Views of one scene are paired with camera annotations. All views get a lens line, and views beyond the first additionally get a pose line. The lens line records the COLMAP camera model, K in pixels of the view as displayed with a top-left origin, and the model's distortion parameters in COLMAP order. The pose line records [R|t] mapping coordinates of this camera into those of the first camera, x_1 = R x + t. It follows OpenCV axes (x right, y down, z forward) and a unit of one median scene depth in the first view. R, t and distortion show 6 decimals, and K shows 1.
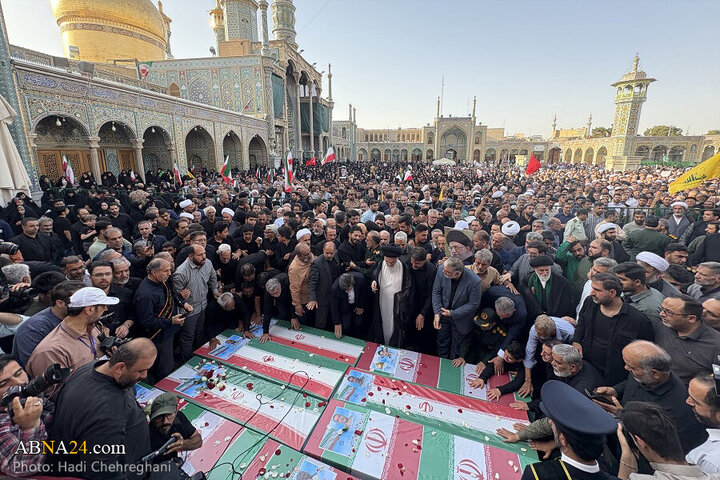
lens RADIAL K [[286.0, 0, 359.9], [0, 286.0, 208.3], [0, 0, 1]] dist [0.001508, -0.000488]
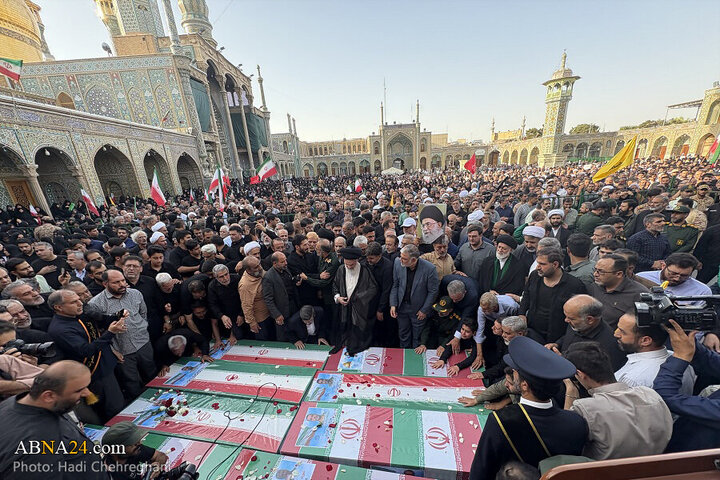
lens RADIAL K [[286.0, 0, 359.3], [0, 286.0, 268.5], [0, 0, 1]] dist [0.001508, -0.000488]
pose [[0.982721, -0.116381, 0.143925, 0.000566], [0.093926, 0.983591, 0.154033, 0.006513], [-0.159490, -0.137853, 0.977527, 0.004730]]
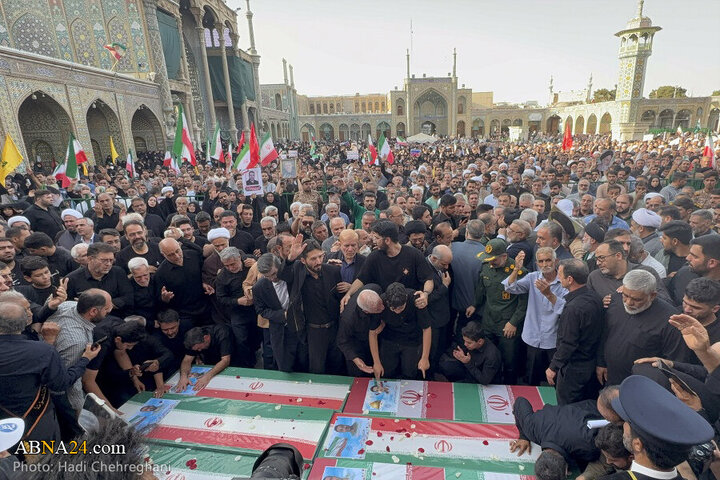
lens RADIAL K [[390.2, 0, 384.6], [0, 390.2, 237.9], [0, 0, 1]] dist [0.001605, 0.000519]
pose [[0.979931, -0.082483, 0.181472, -0.006084], [0.068052, 0.994108, 0.084370, 0.004335], [-0.187362, -0.070327, 0.979770, 0.004631]]
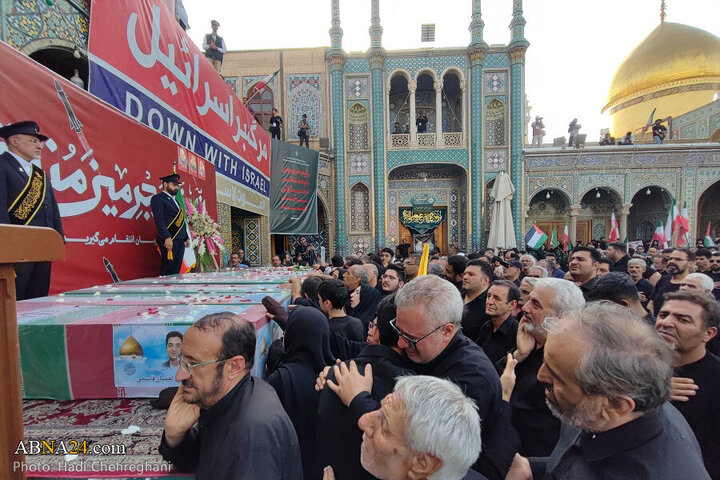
lens RADIAL K [[327.3, 0, 355.4], [0, 327.3, 256.3], [0, 0, 1]] dist [-0.002483, 0.002530]
pose [[0.130936, 0.028103, -0.990992, 0.055007], [-0.161737, 0.986812, 0.006614, 0.021145], [0.978109, 0.159414, 0.133754, 0.046945]]
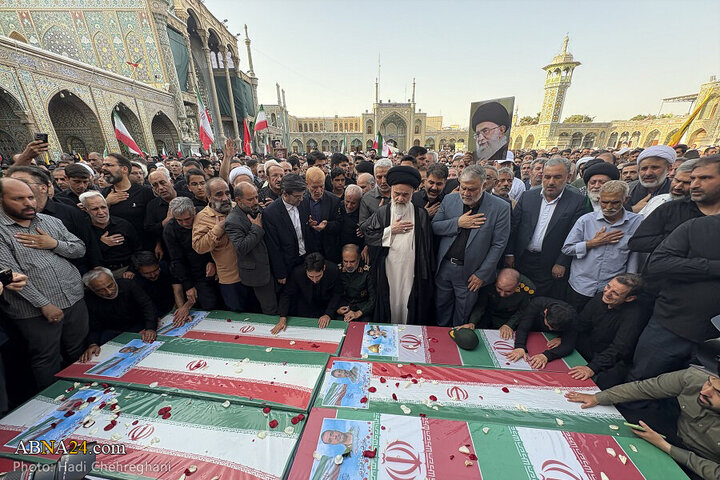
lens RADIAL K [[286.0, 0, 359.9], [0, 286.0, 268.9], [0, 0, 1]] dist [0.001508, -0.000488]
pose [[0.978040, -0.090886, 0.187558, -0.008415], [0.050222, 0.976165, 0.211137, 0.024060], [-0.202277, -0.197081, 0.959293, 0.043155]]
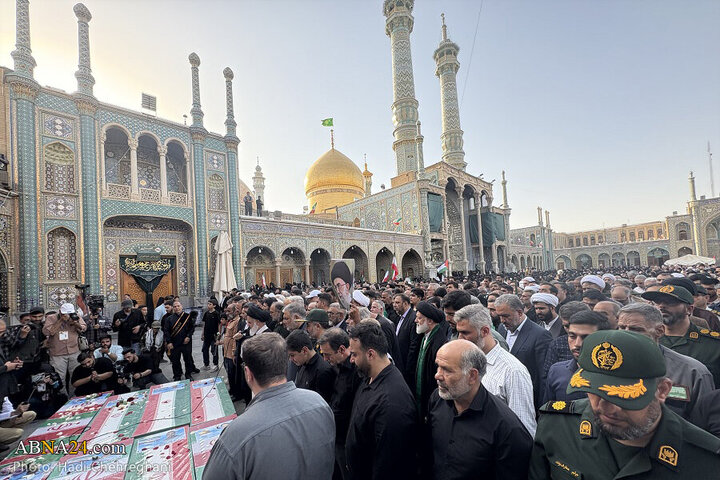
lens RADIAL K [[286.0, 0, 357.1], [0, 286.0, 269.3], [0, 0, 1]] dist [0.001508, -0.000488]
pose [[0.790775, -0.066531, -0.608481, 0.118877], [-0.054928, 0.982352, -0.178793, 0.018728], [0.609638, 0.174808, 0.773165, 0.054945]]
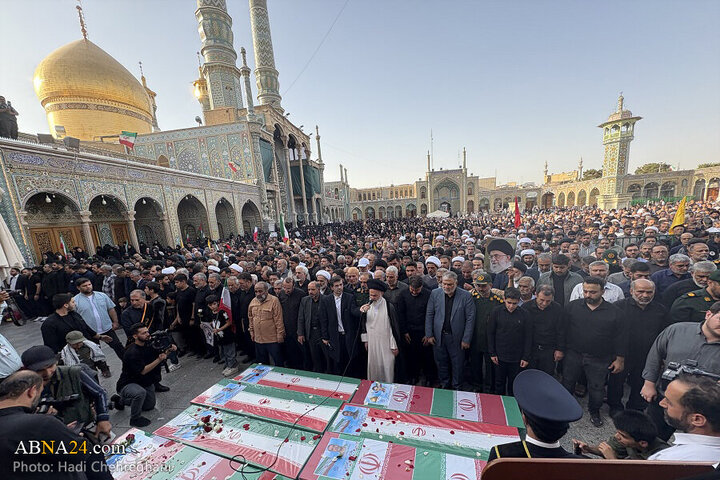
lens RADIAL K [[286.0, 0, 359.7], [0, 286.0, 268.1], [0, 0, 1]] dist [0.001508, -0.000488]
pose [[0.997227, -0.074363, 0.002945, 0.005667], [0.074369, 0.997229, -0.001902, 0.009220], [-0.002795, 0.002116, 0.999994, -0.001860]]
